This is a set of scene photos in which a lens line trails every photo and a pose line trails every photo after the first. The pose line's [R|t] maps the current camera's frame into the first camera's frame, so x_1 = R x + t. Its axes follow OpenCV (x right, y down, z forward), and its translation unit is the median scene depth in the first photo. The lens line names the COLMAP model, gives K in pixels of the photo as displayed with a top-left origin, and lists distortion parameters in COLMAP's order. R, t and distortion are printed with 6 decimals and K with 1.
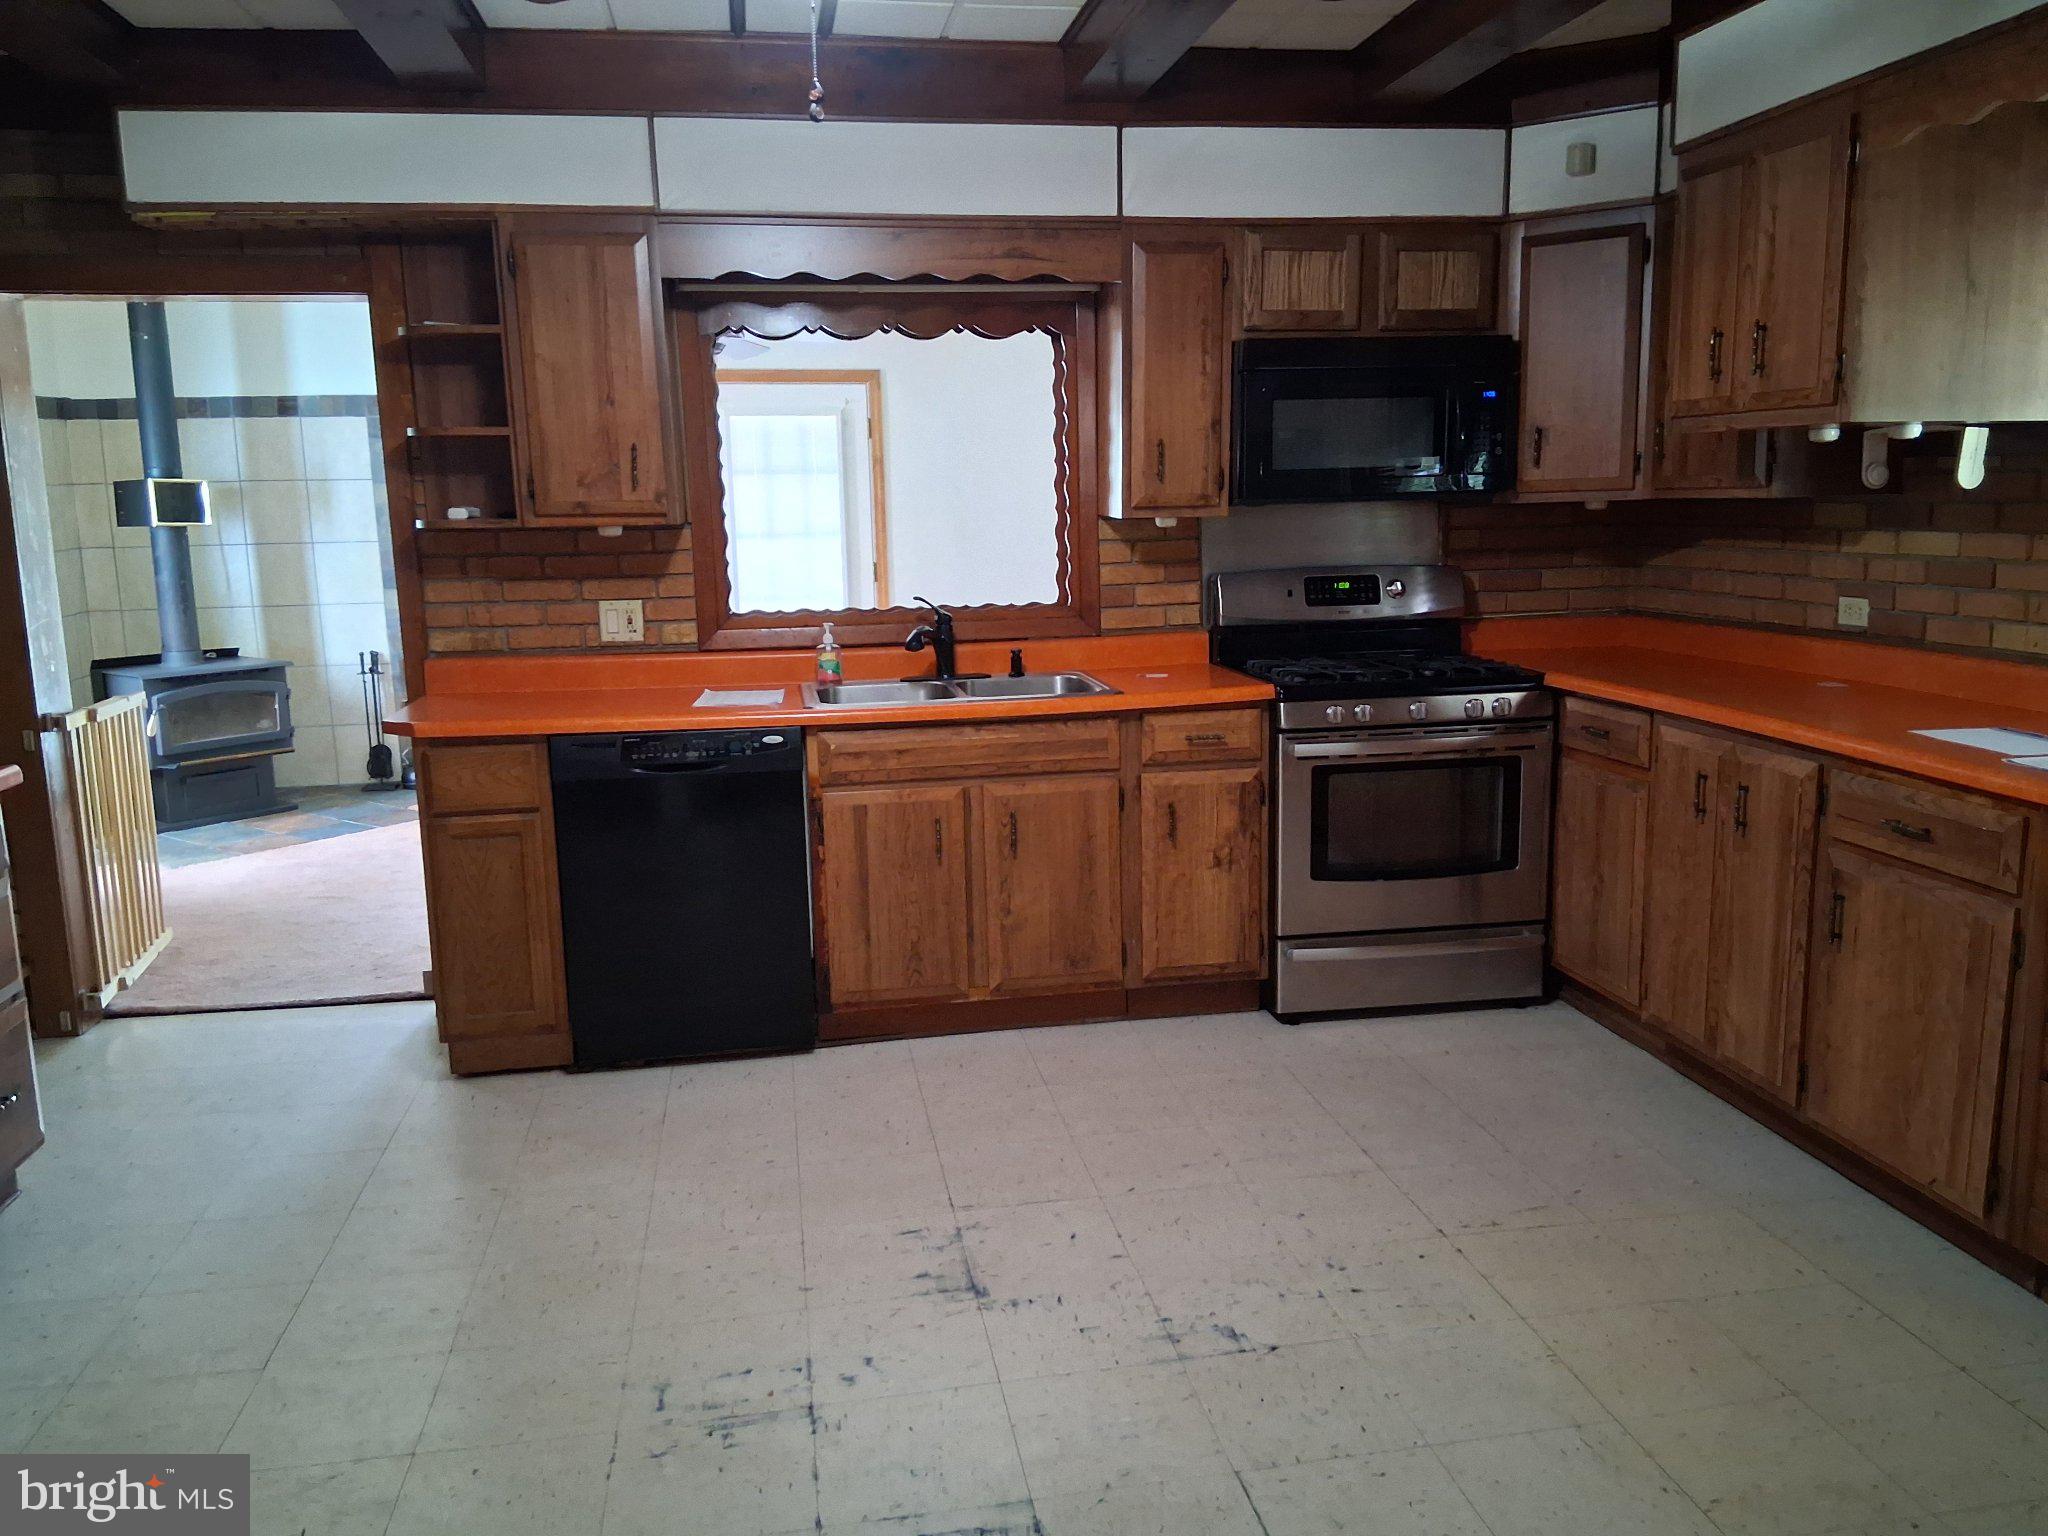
lens RADIAL K [[1522.1, 0, 1024.8], [0, 1522.1, 771.0], [0, 0, 1]] dist [0.087190, -0.153048]
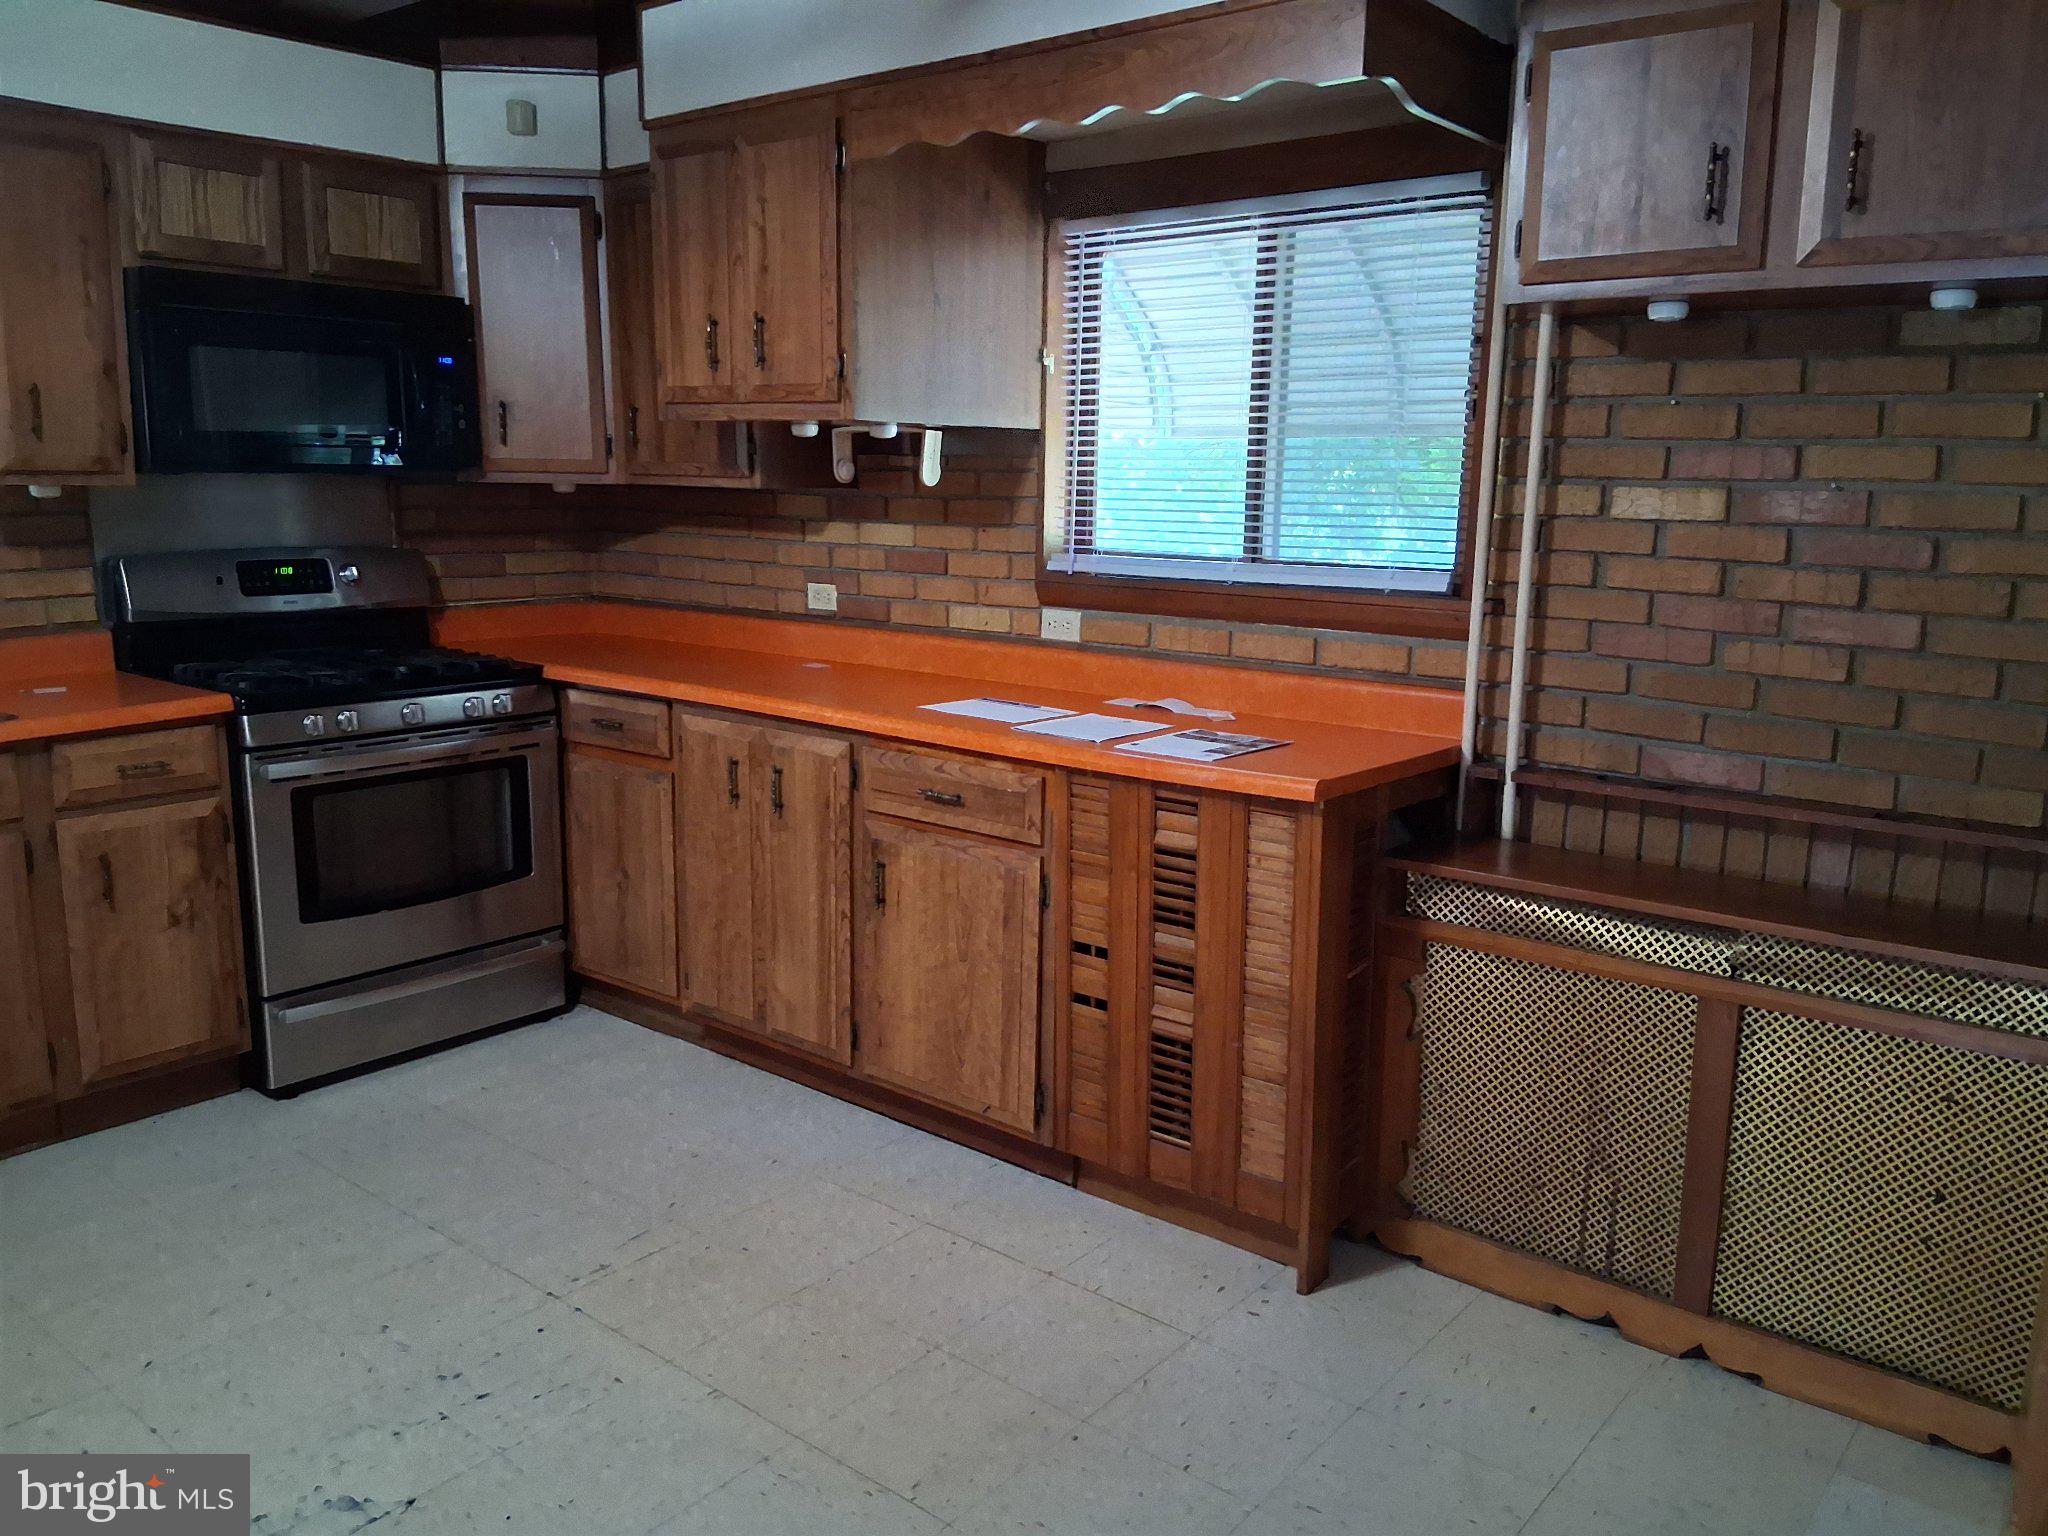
lens RADIAL K [[1522.1, 0, 1043.3], [0, 1522.1, 770.1], [0, 0, 1]] dist [0.087190, -0.153048]
pose [[0.742844, -0.093499, 0.662903, -0.062635], [0.084557, 0.995373, 0.045638, -0.016814], [-0.664103, 0.022151, 0.747313, 0.094458]]
